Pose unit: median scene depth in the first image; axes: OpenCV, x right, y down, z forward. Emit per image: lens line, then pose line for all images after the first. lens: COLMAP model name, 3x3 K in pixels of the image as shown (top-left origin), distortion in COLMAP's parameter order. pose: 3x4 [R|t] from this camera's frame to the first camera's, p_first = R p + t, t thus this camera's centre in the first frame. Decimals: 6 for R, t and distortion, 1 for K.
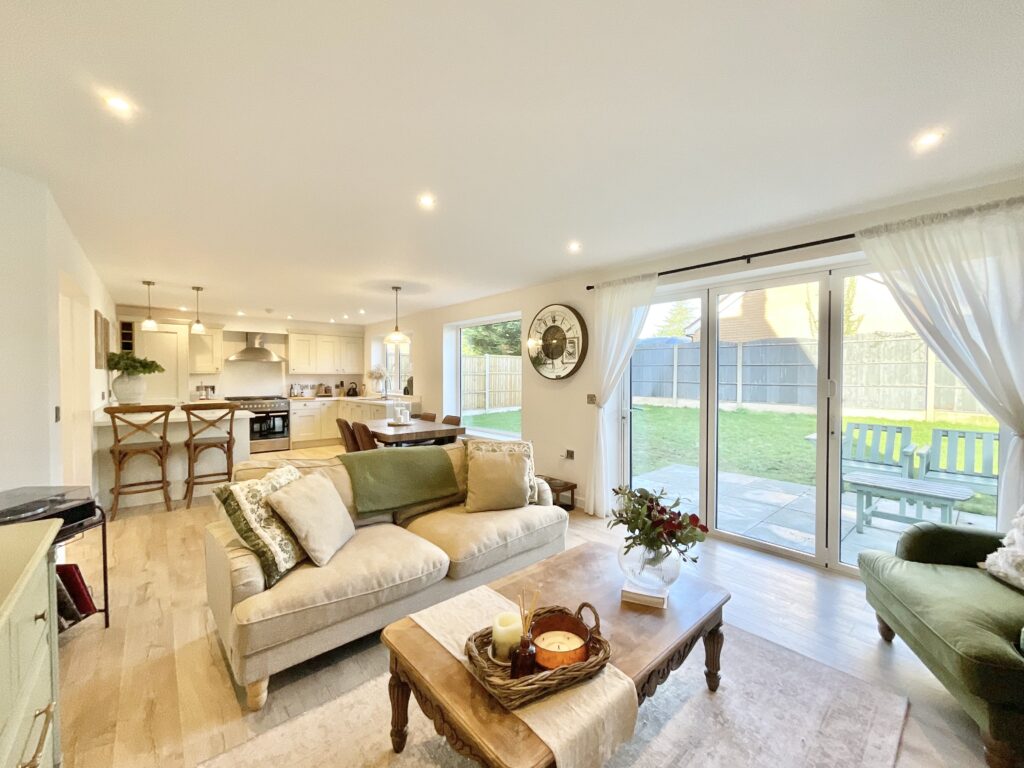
lens RADIAL K [[415.8, 0, 509.4], [0, 415.8, 382.5], [0, 0, 1]] dist [0.000534, -0.001153]
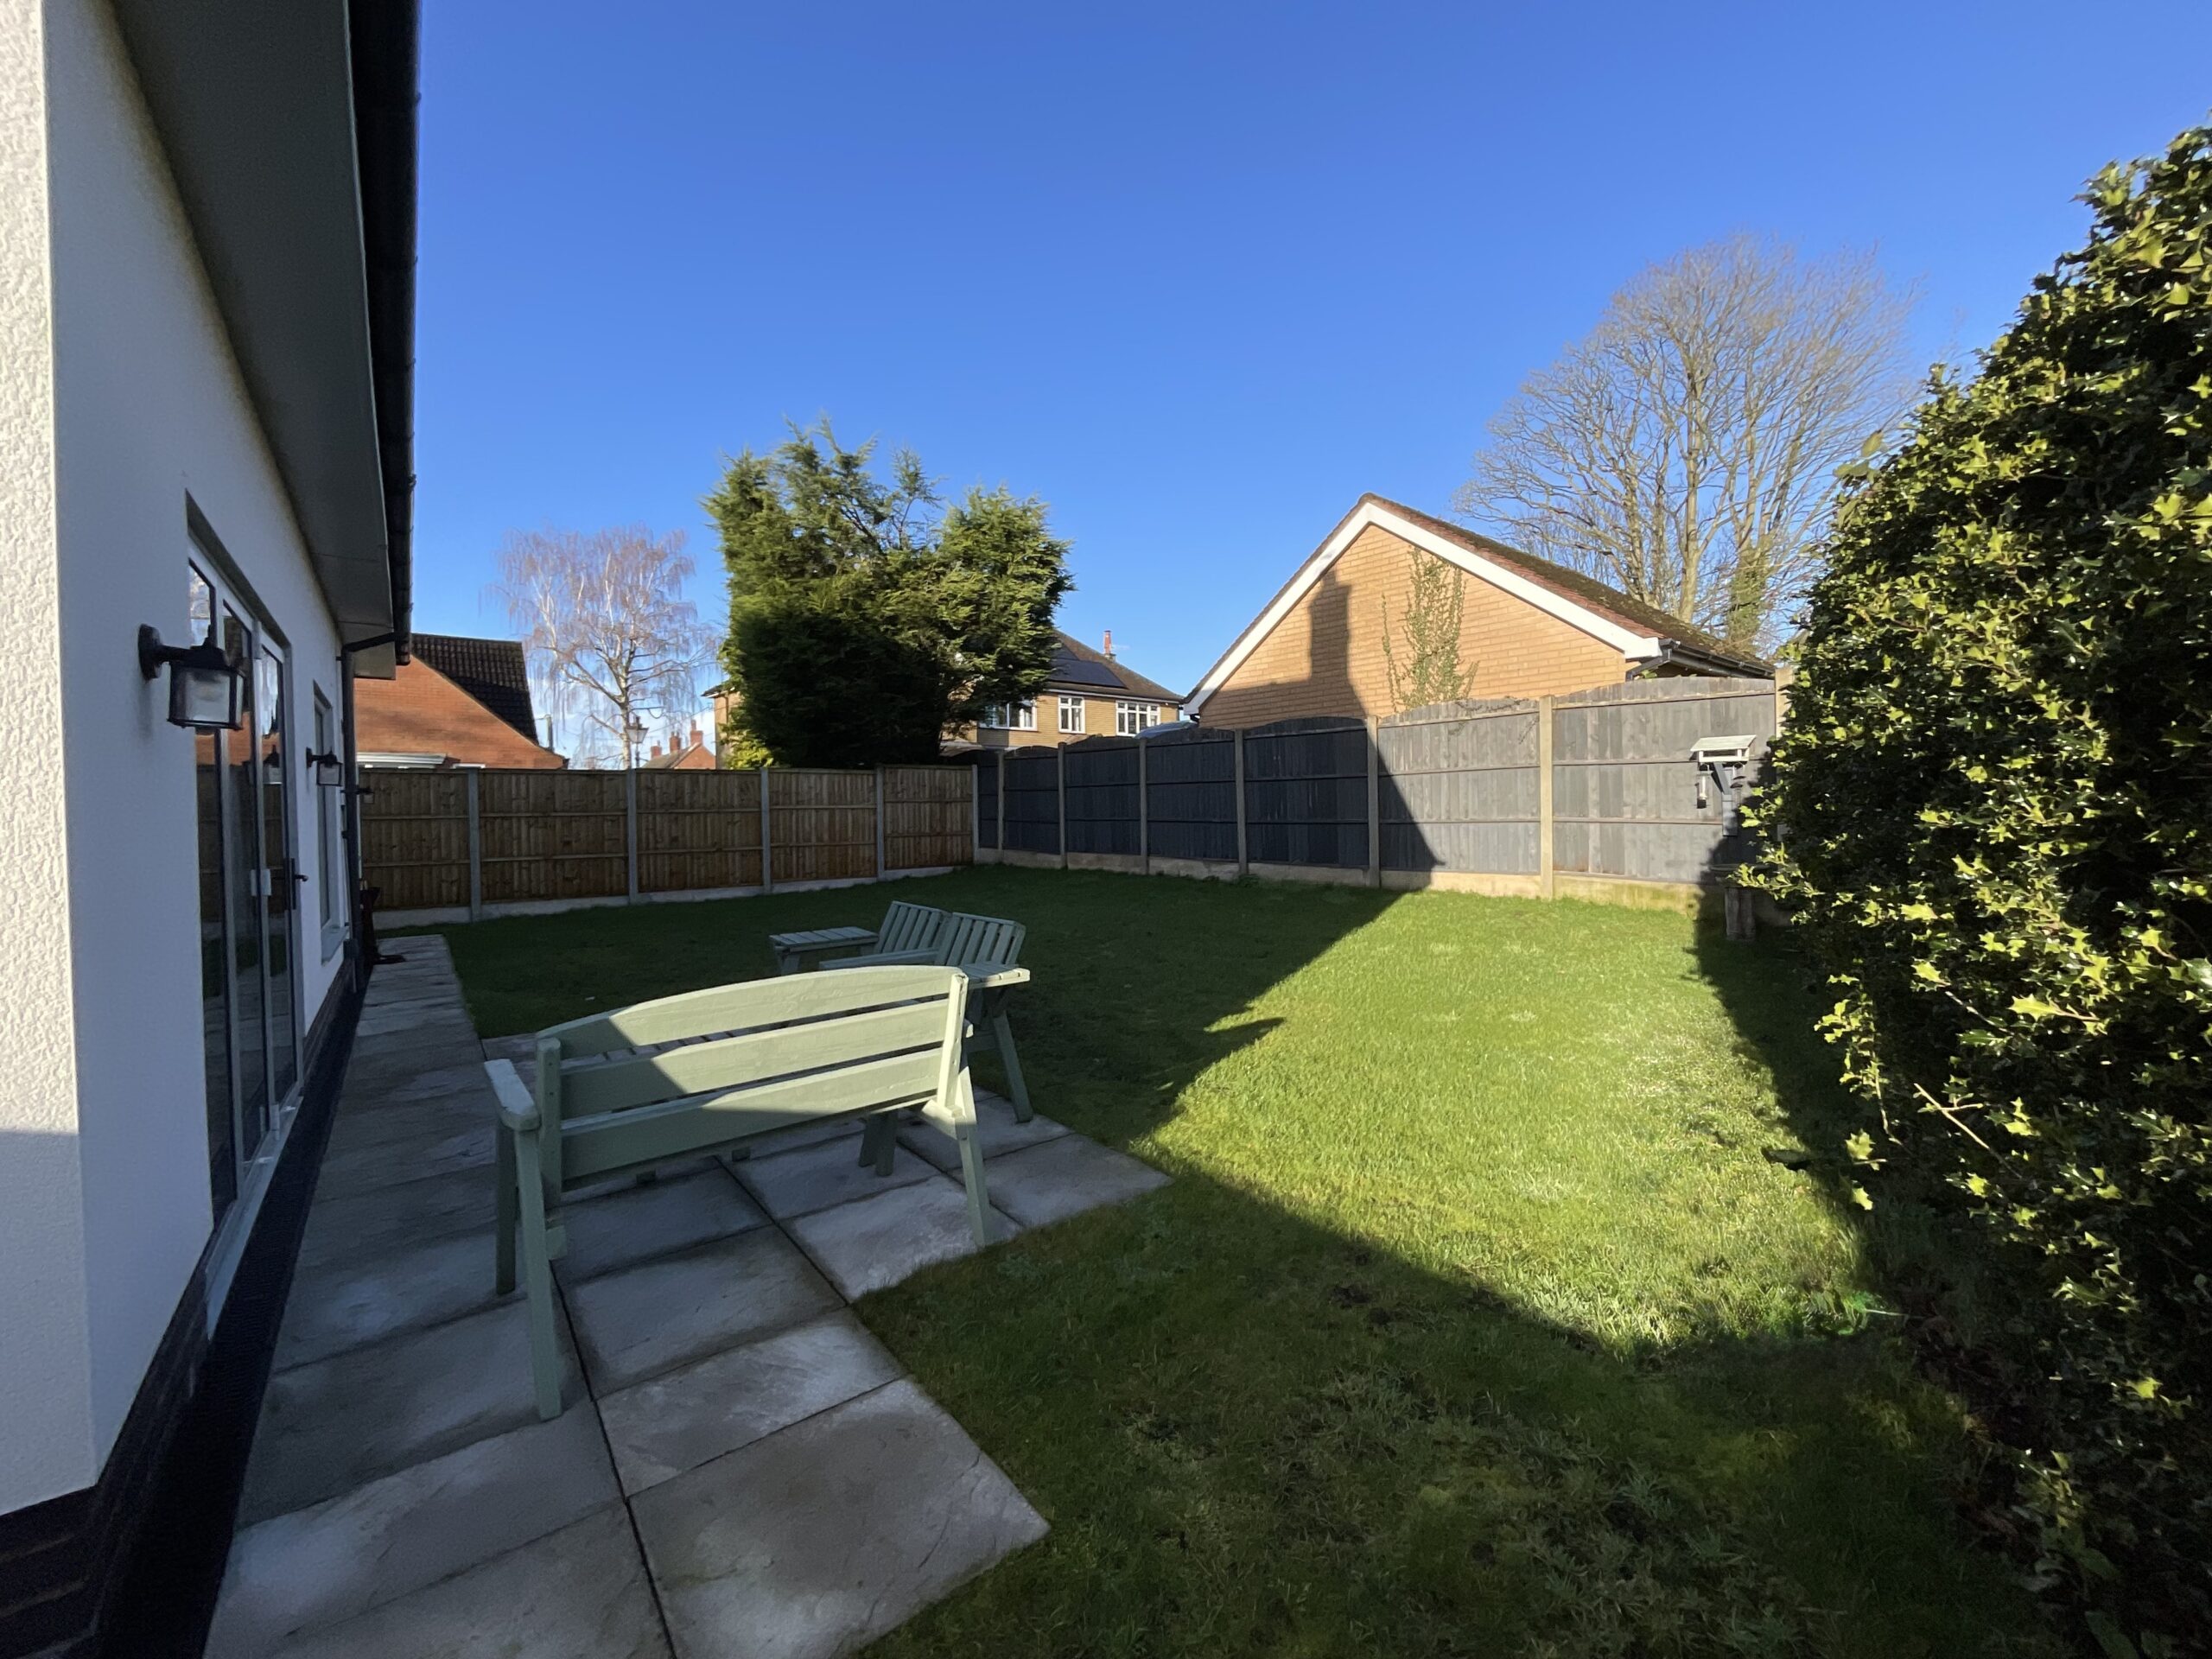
lens RADIAL K [[898.3, 0, 1111.1], [0, 898.3, 835.5], [0, 0, 1]] dist [0.000534, -0.001153]
pose [[0.998848, -0.018417, -0.044316, 0.744014], [0.018952, 0.999752, 0.011699, 0.007942], [0.044090, -0.012526, 0.998949, 0.023778]]
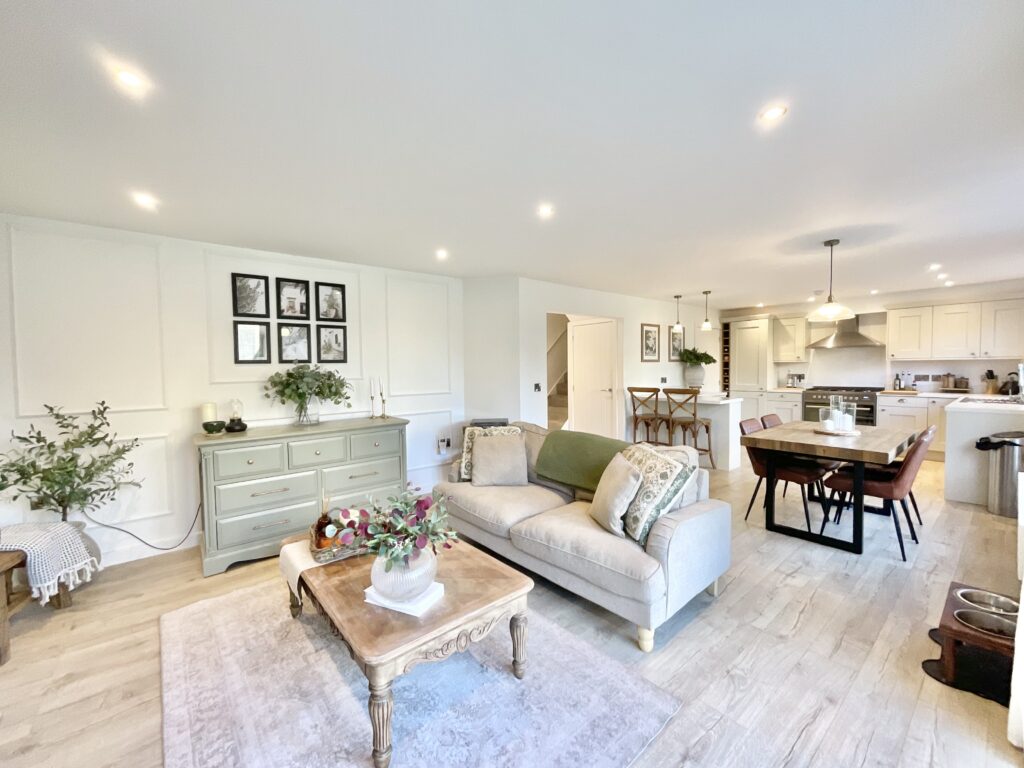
lens RADIAL K [[415.8, 0, 509.8], [0, 415.8, 383.1], [0, 0, 1]] dist [0.000534, -0.001153]
pose [[-0.024611, 0.036919, -0.999015, 0.311275], [-0.001853, 0.999314, 0.036975, -0.006542], [0.999695, 0.002762, -0.024526, 0.314670]]
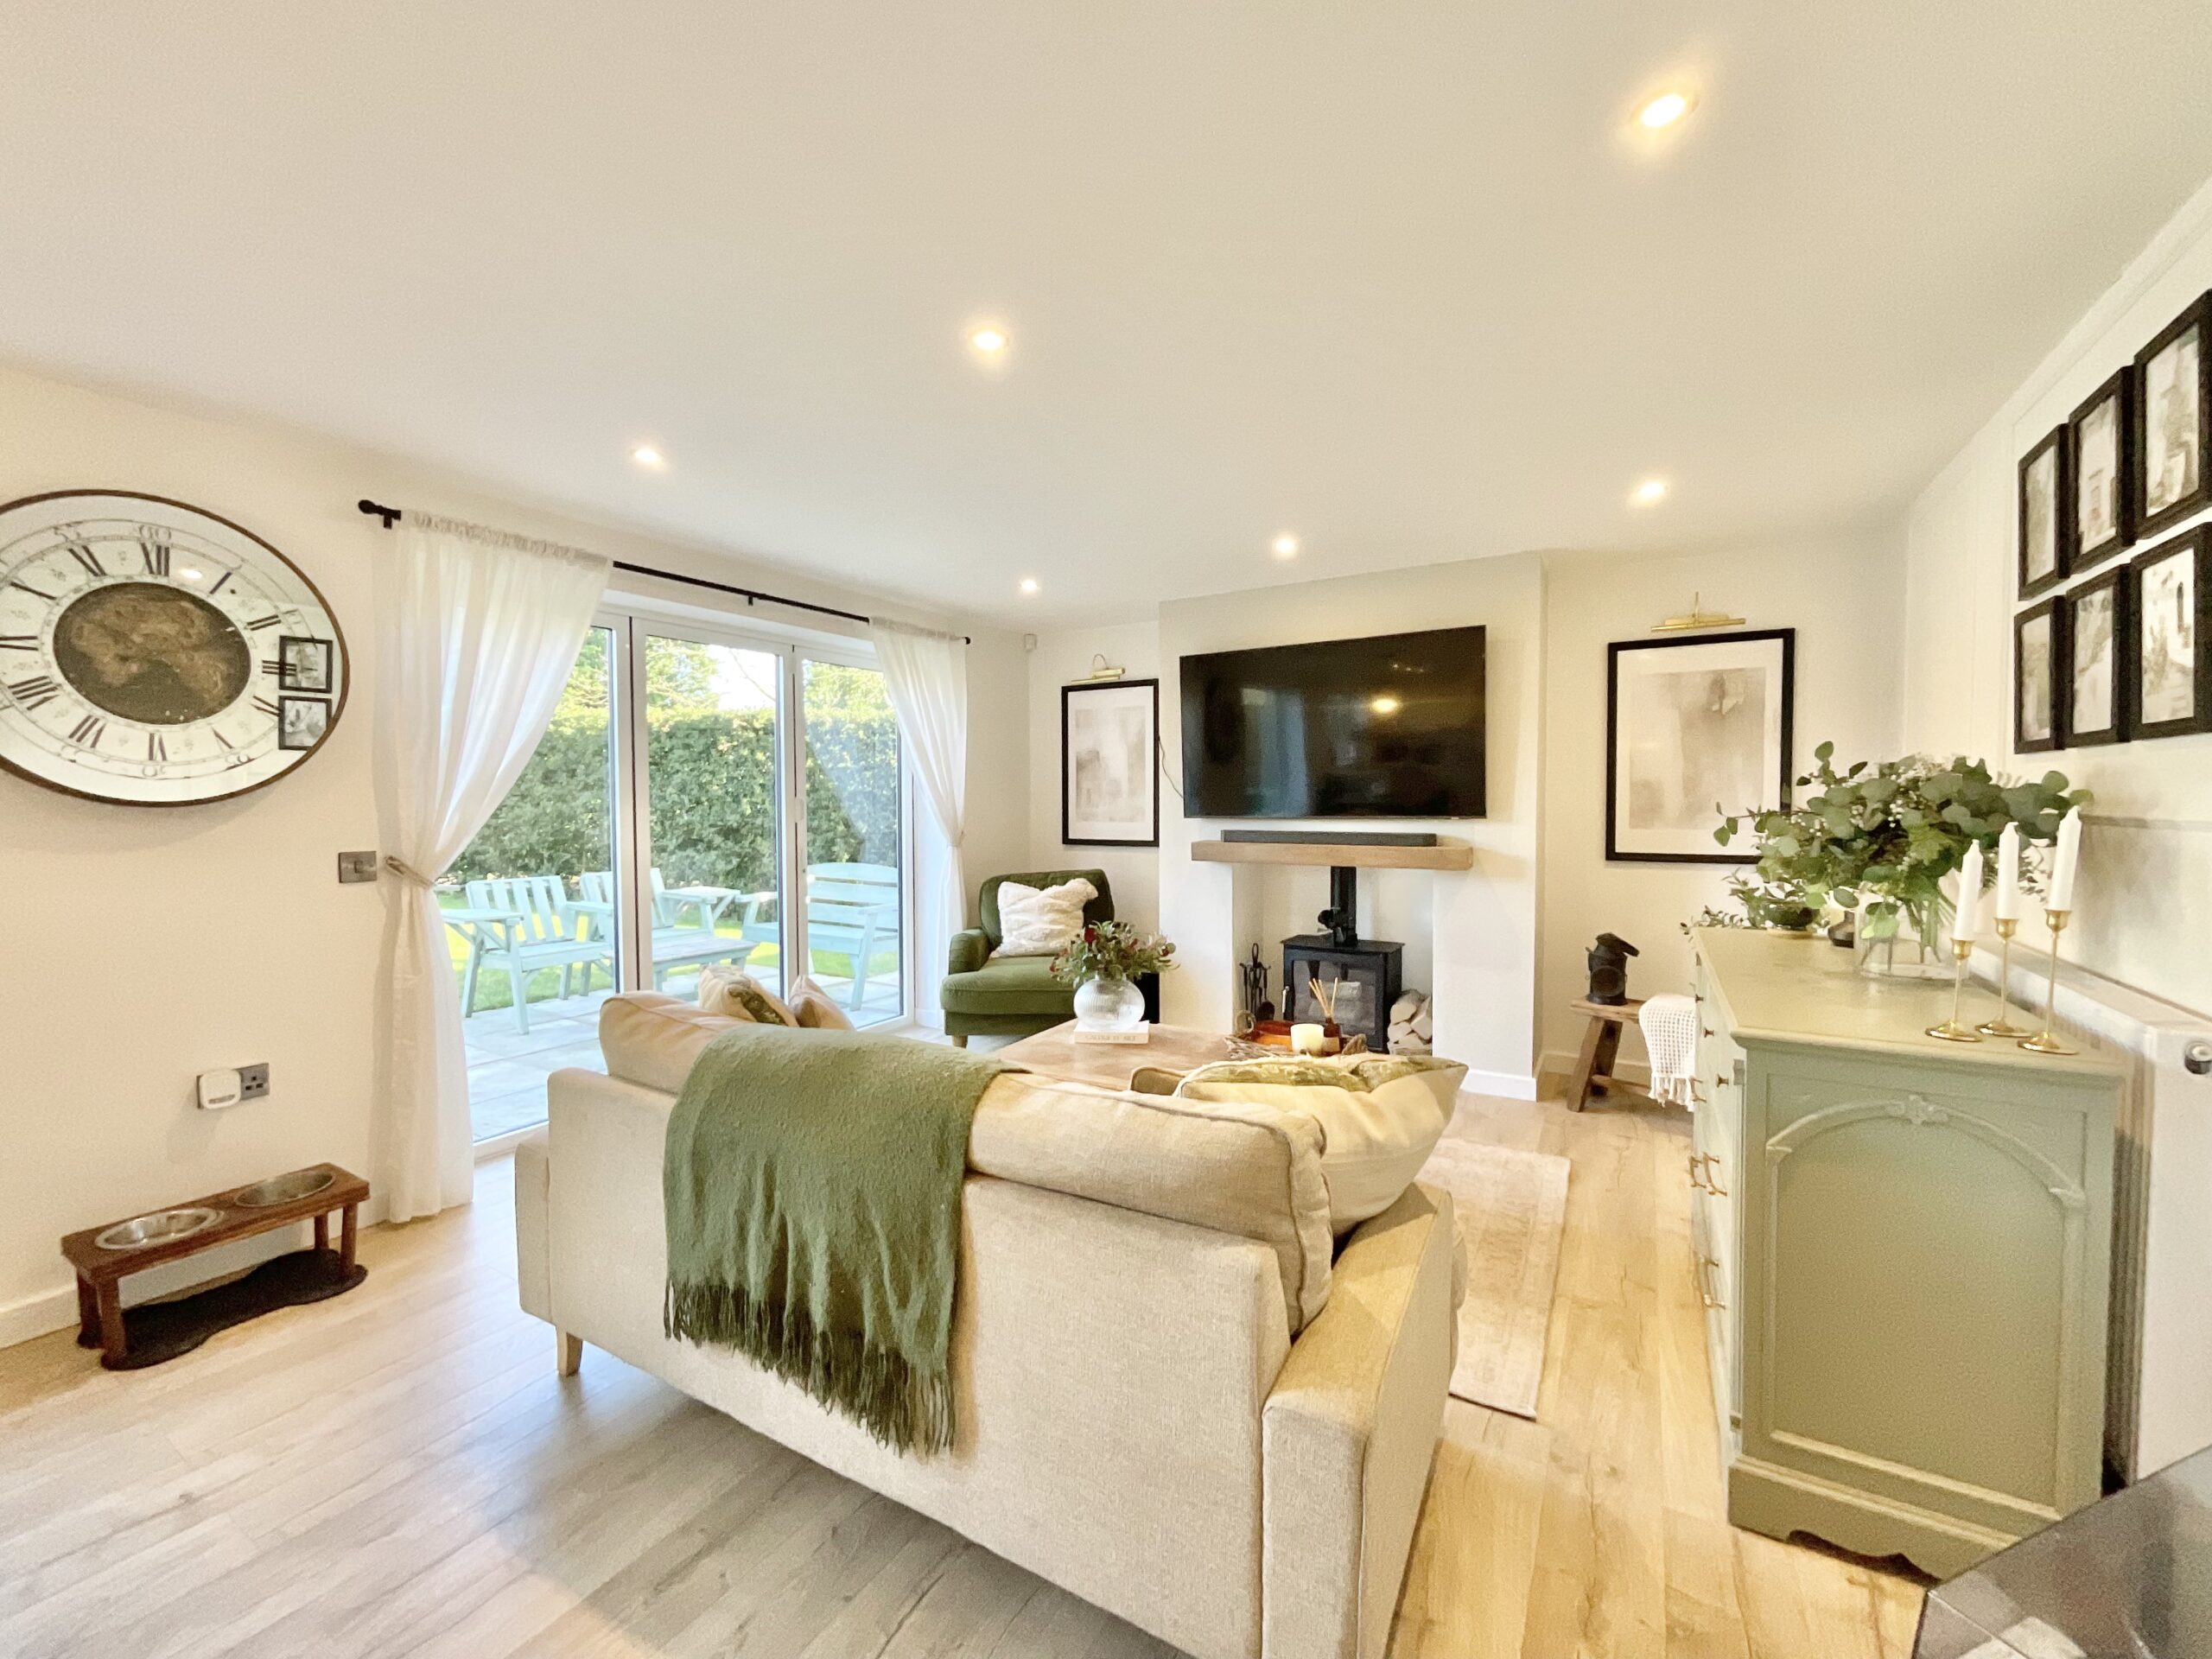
lens RADIAL K [[898.3, 0, 1106.2], [0, 898.3, 830.7], [0, 0, 1]] dist [0.000534, -0.001153]
pose [[-0.313307, -0.035719, 0.948980, -0.352217], [0.018218, 0.998882, 0.043612, -0.003624], [-0.949477, 0.030953, -0.312306, 0.394374]]
